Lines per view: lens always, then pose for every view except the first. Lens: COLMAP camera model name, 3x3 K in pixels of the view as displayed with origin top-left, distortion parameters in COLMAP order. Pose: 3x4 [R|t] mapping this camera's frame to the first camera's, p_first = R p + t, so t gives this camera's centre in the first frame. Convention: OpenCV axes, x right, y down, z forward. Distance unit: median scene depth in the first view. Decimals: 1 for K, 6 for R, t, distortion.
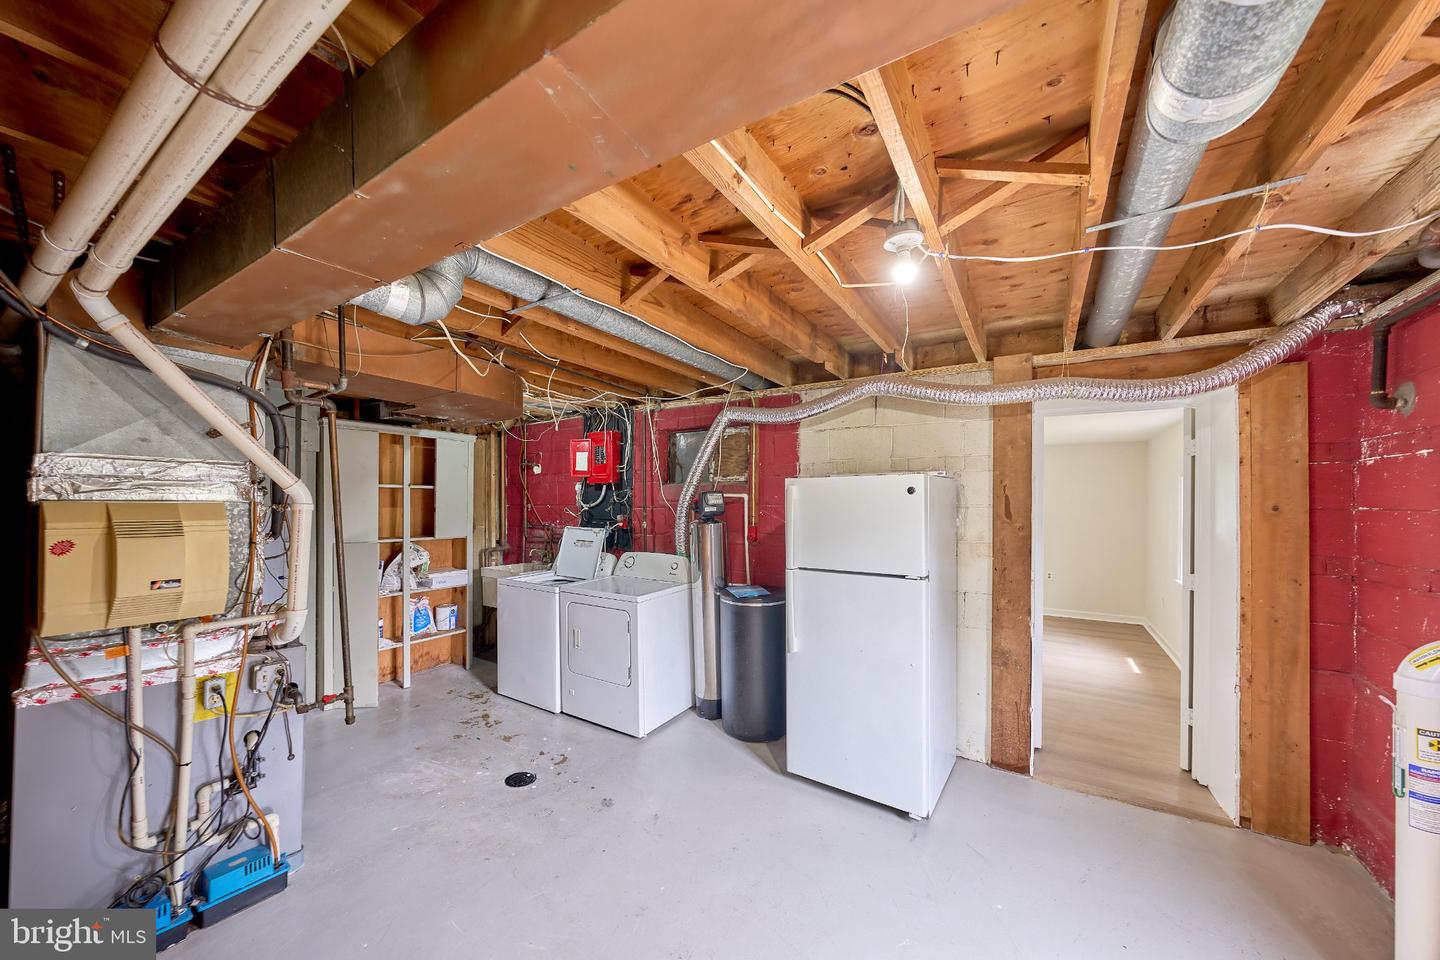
lens RADIAL K [[514.7, 0, 702.0], [0, 514.7, 510.0], [0, 0, 1]] dist [0.000967, 0.000198]
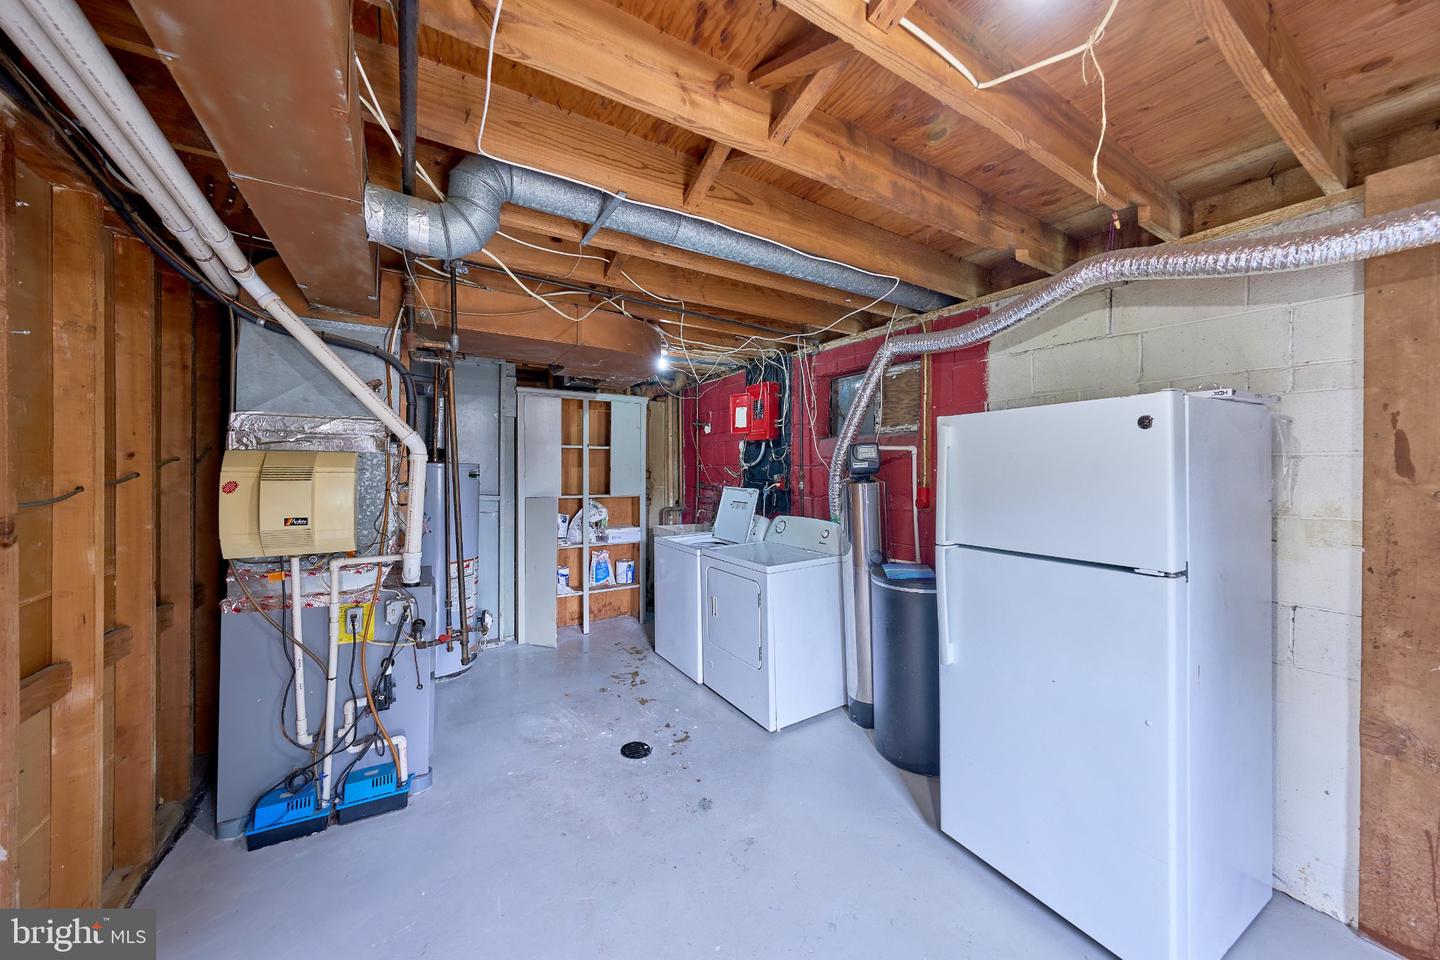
lens RADIAL K [[499.1, 0, 721.7], [0, 499.1, 476.2], [0, 0, 1]] dist [-0.001130, 0.000065]
pose [[0.904491, 0.005110, -0.426462, 0.170419], [-0.007626, 0.999962, -0.004191, 0.022985], [0.426424, 0.007043, 0.904496, 0.228509]]
